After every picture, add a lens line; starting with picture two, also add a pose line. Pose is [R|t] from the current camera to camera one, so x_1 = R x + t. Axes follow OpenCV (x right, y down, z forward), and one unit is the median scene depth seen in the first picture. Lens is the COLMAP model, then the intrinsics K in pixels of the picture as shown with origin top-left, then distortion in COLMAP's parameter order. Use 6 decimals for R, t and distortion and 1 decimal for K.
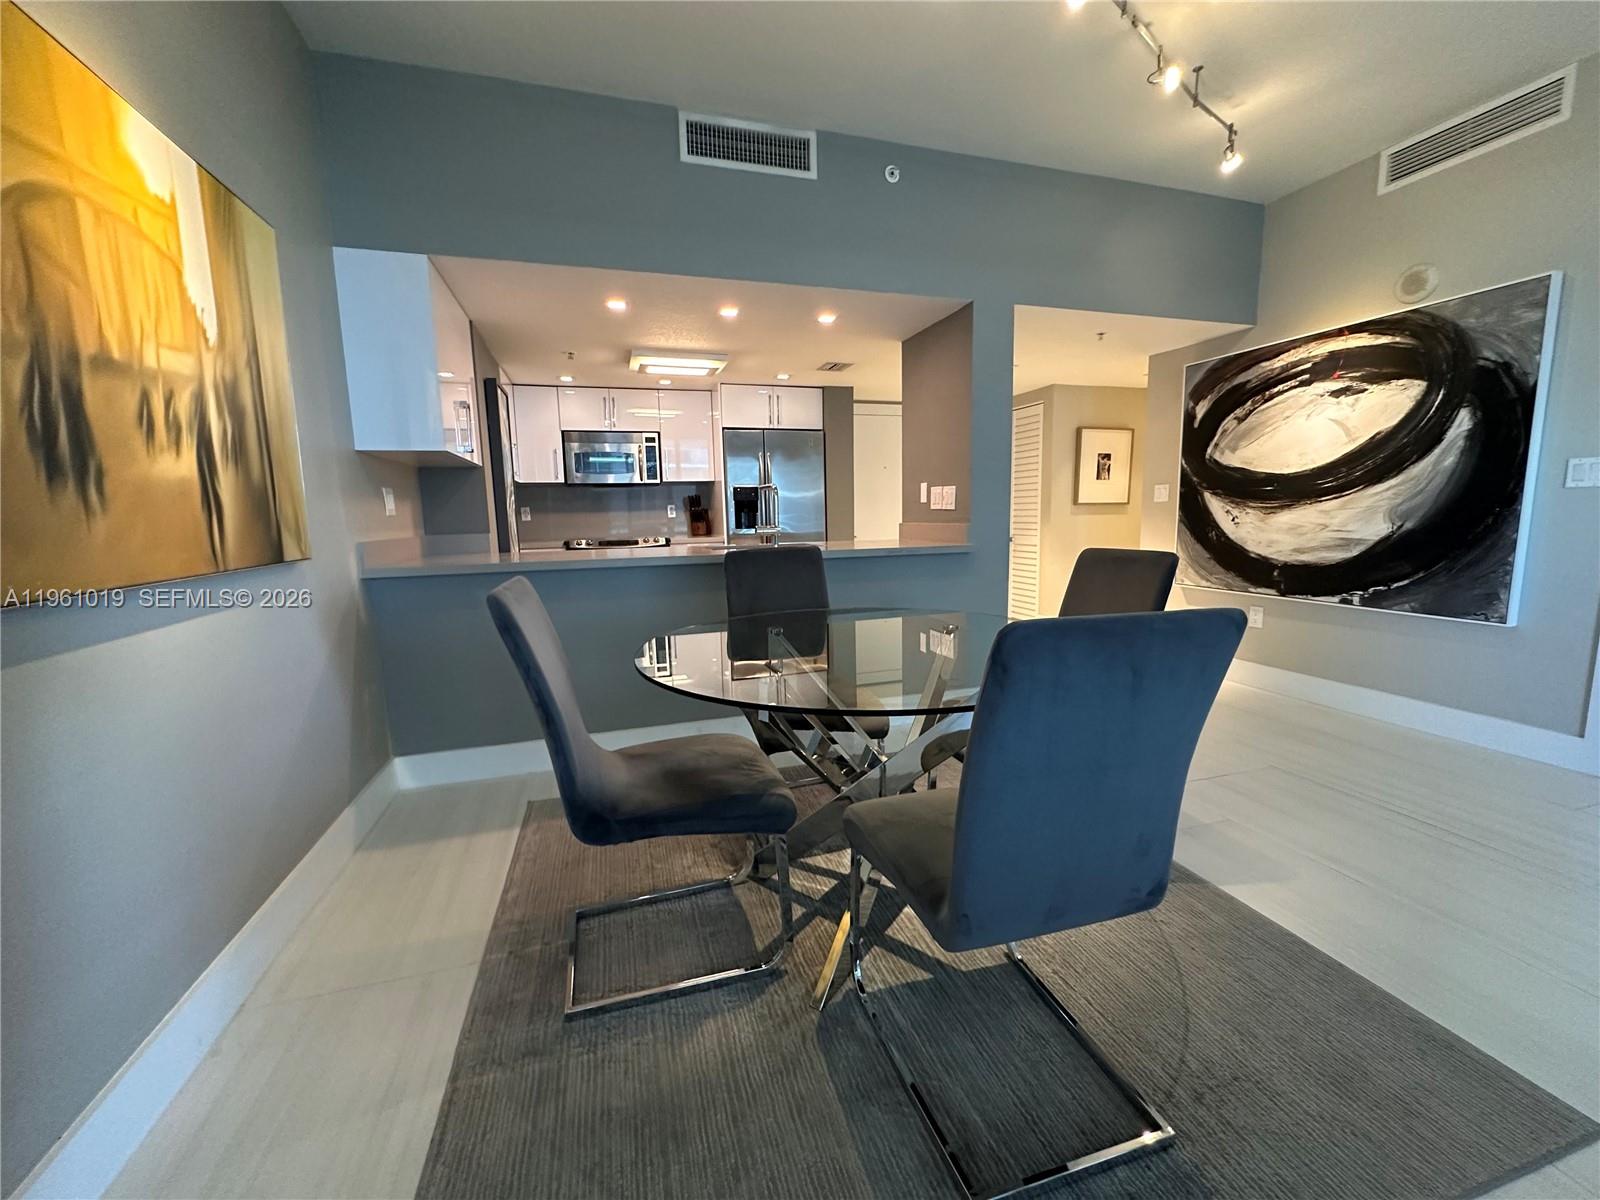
lens RADIAL K [[638.5, 0, 800.0], [0, 638.5, 600.0], [0, 0, 1]] dist [-0.005584, 0.000249]
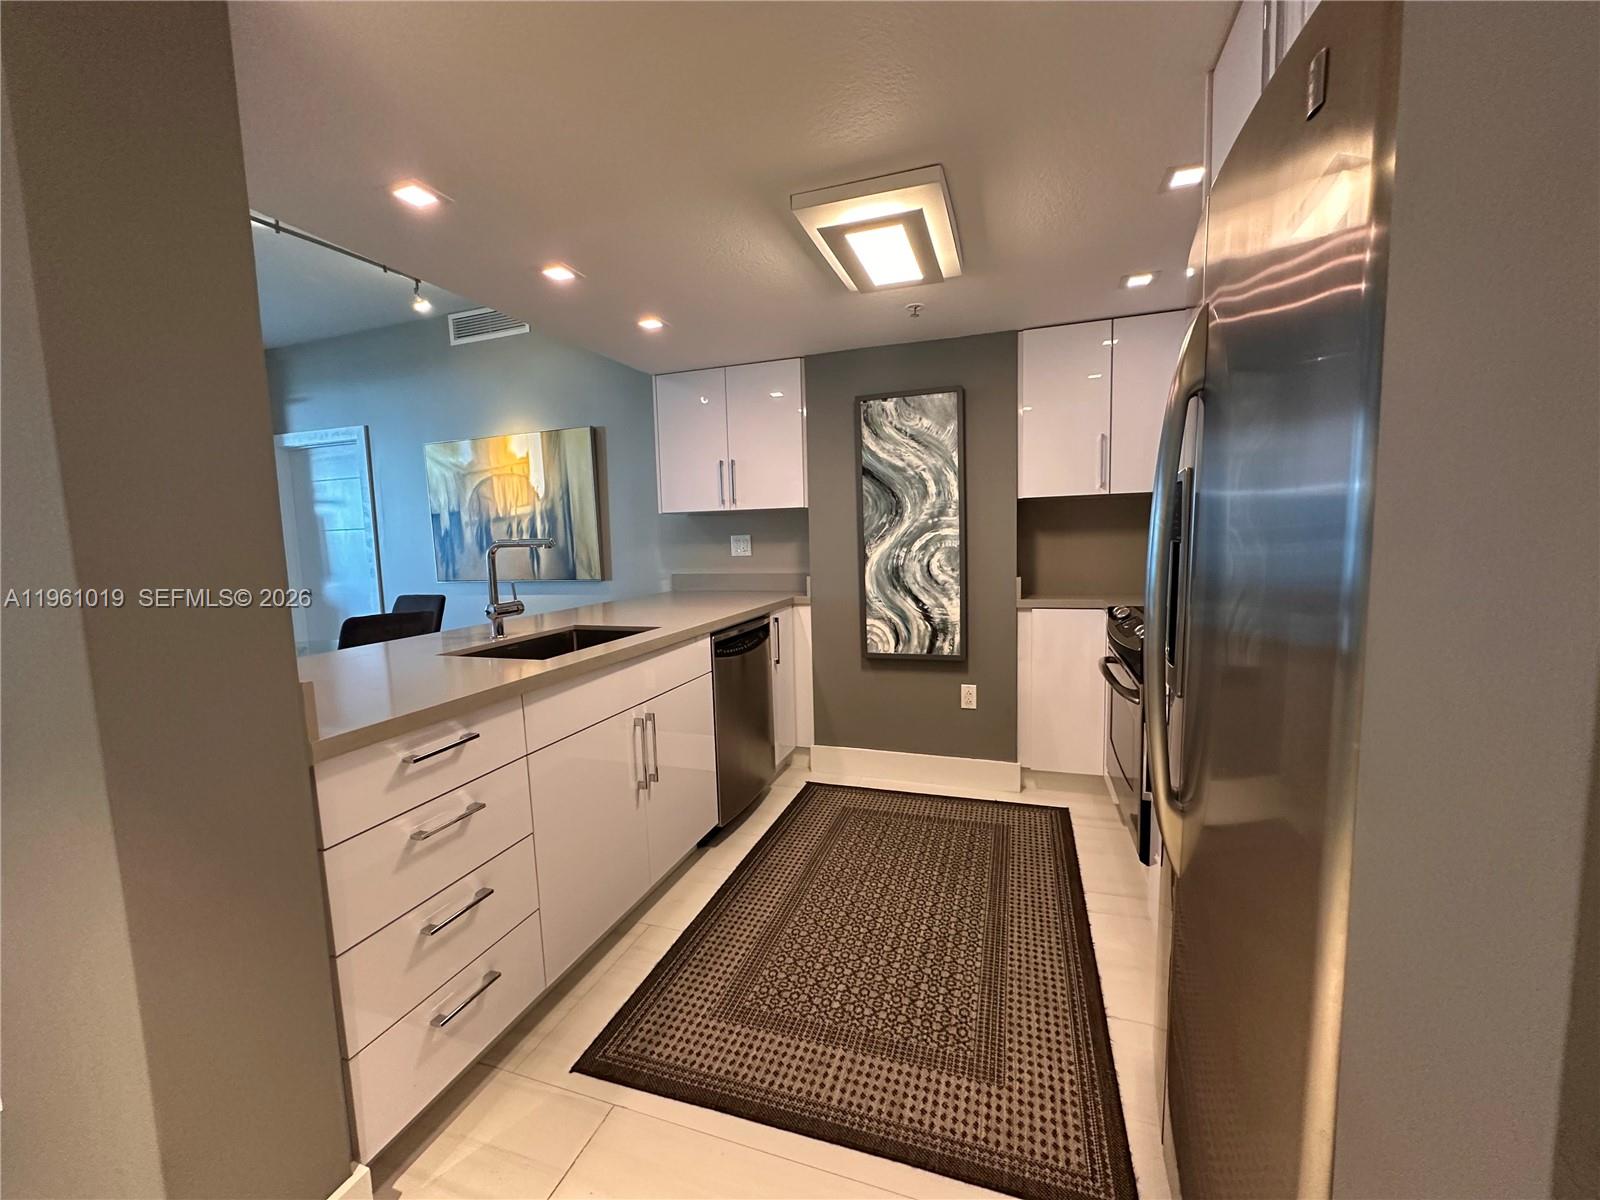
lens RADIAL K [[638.5, 0, 800.0], [0, 638.5, 600.0], [0, 0, 1]] dist [-0.005584, 0.000249]
pose [[-0.586898, 0.120290, -0.800675, 0.243889], [-0.069908, 0.977681, 0.198125, -0.218845], [0.806637, 0.172253, -0.565390, 1.296027]]
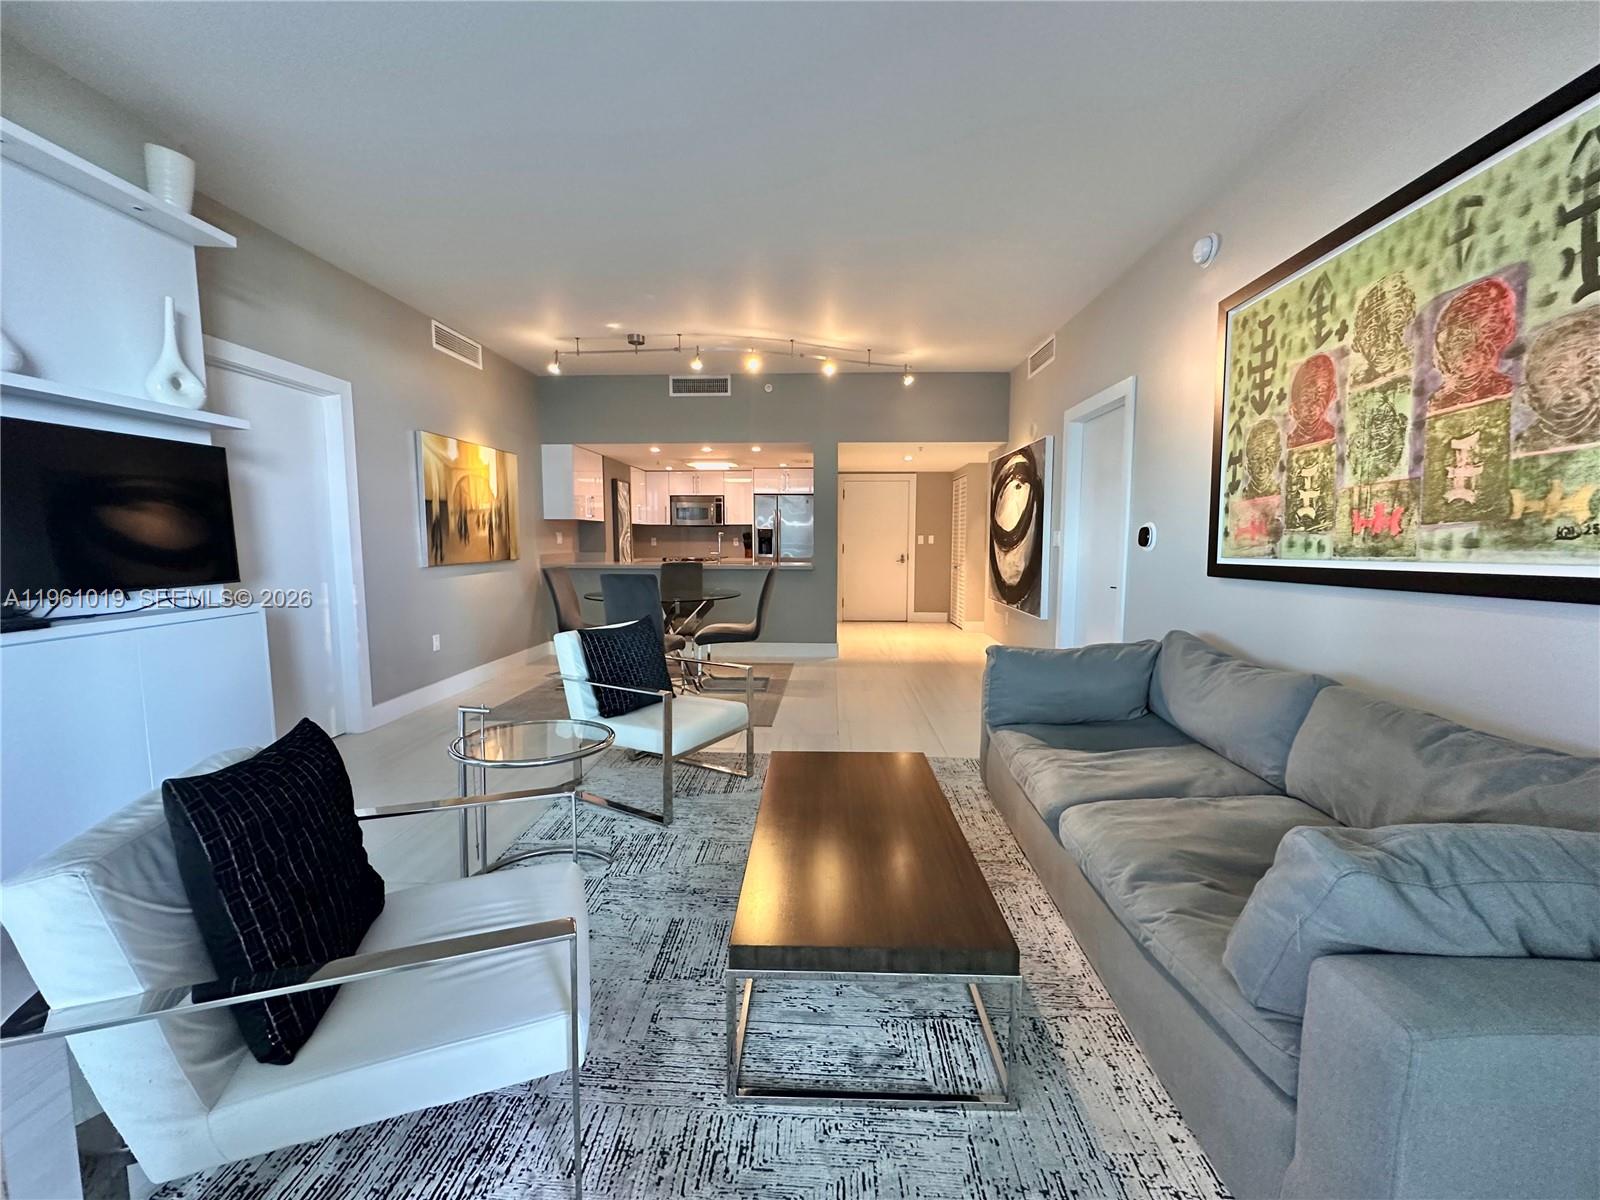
lens RADIAL K [[638.5, 0, 800.0], [0, 638.5, 600.0], [0, 0, 1]] dist [-0.005584, 0.000249]
pose [[0.940954, 0.055210, -0.334003, 0.714817], [-0.067473, 0.997402, -0.025216, 0.054326], [0.331743, 0.046264, 0.942235, -0.665147]]
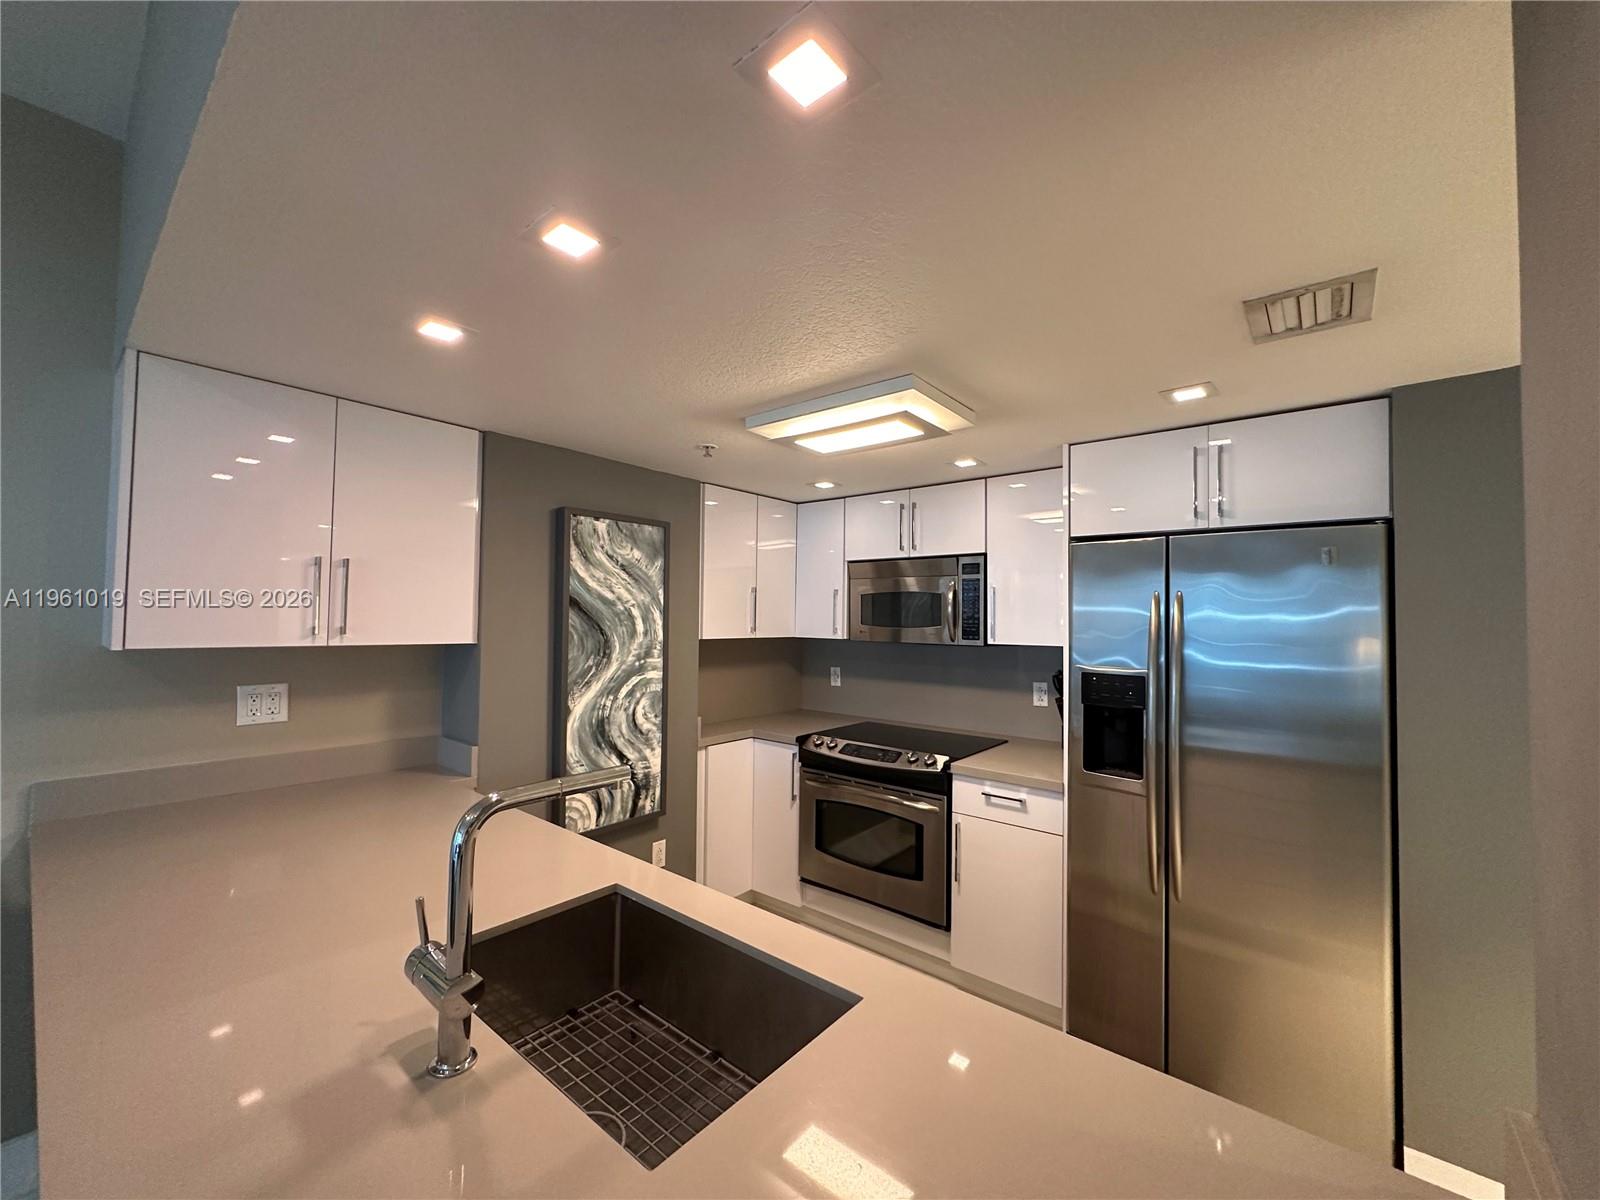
lens RADIAL K [[638.5, 0, 800.0], [0, 638.5, 600.0], [0, 0, 1]] dist [-0.005584, 0.000249]
pose [[0.547977, 0.004134, -0.836483, 0.190185], [-0.140319, 0.986272, -0.087048, -0.202765], [0.824641, 0.165075, 0.541034, 0.761318]]
